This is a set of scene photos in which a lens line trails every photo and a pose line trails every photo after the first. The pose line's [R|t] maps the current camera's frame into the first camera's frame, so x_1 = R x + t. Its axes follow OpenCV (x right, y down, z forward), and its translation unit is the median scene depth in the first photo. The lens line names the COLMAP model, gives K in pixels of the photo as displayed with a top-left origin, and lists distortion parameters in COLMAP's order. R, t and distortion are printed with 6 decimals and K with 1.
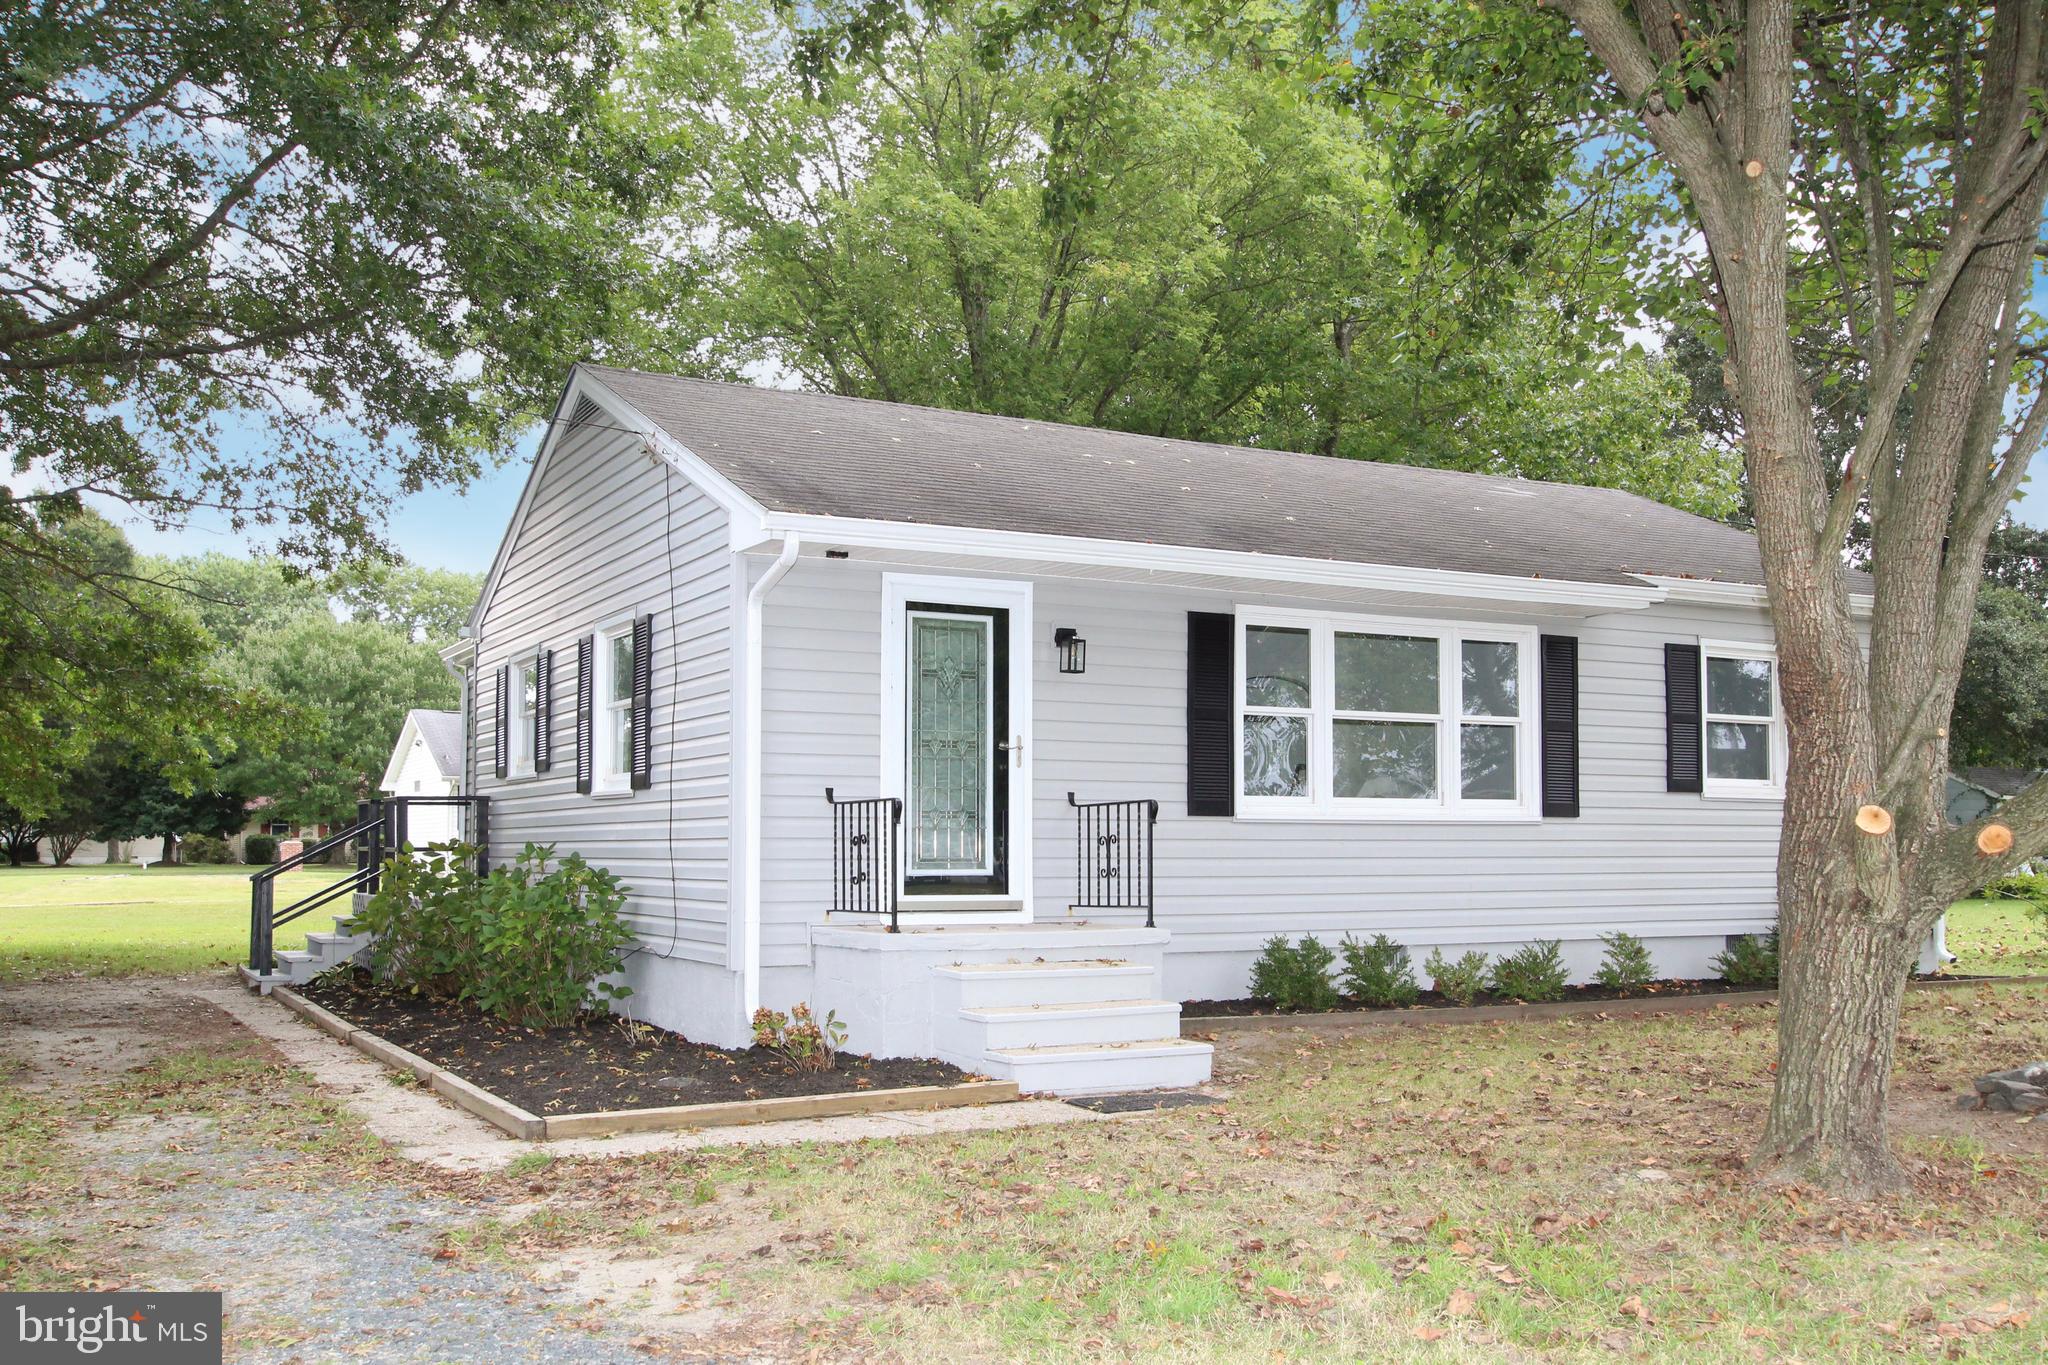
lens RADIAL K [[1785.2, 0, 1024.0], [0, 1785.2, 682.5], [0, 0, 1]] dist [0.013008, 0.002339]
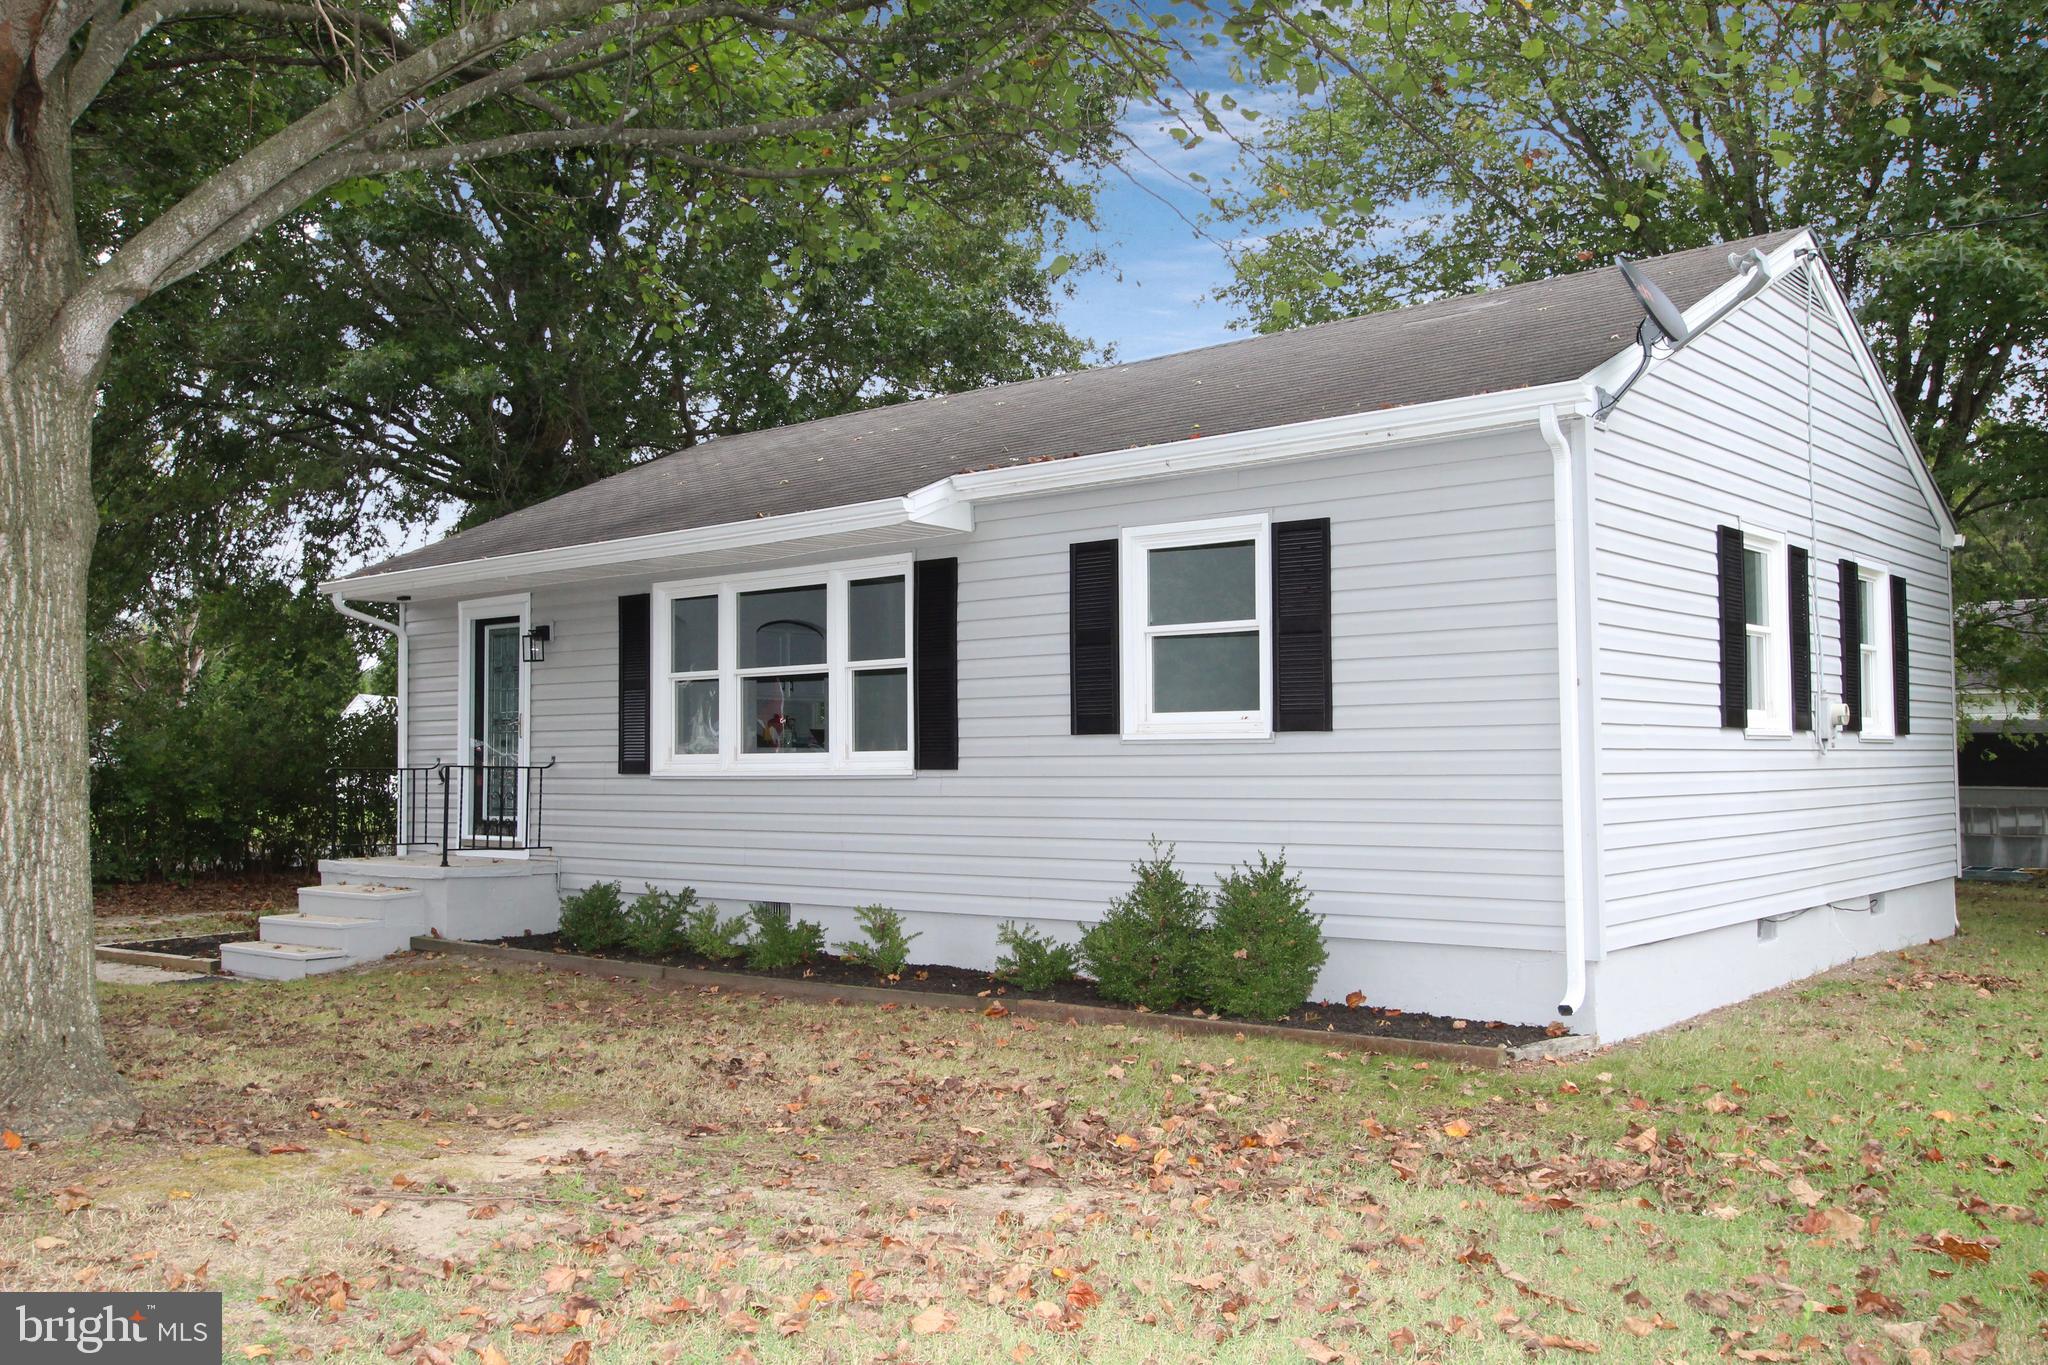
lens RADIAL K [[1785.2, 0, 1024.0], [0, 1785.2, 682.5], [0, 0, 1]] dist [0.013008, 0.002339]
pose [[0.355127, -0.048887, -0.933539, 1.159838], [0.087137, 0.996015, -0.019011, 0.055208], [0.930748, -0.074595, 0.357971, 0.759909]]
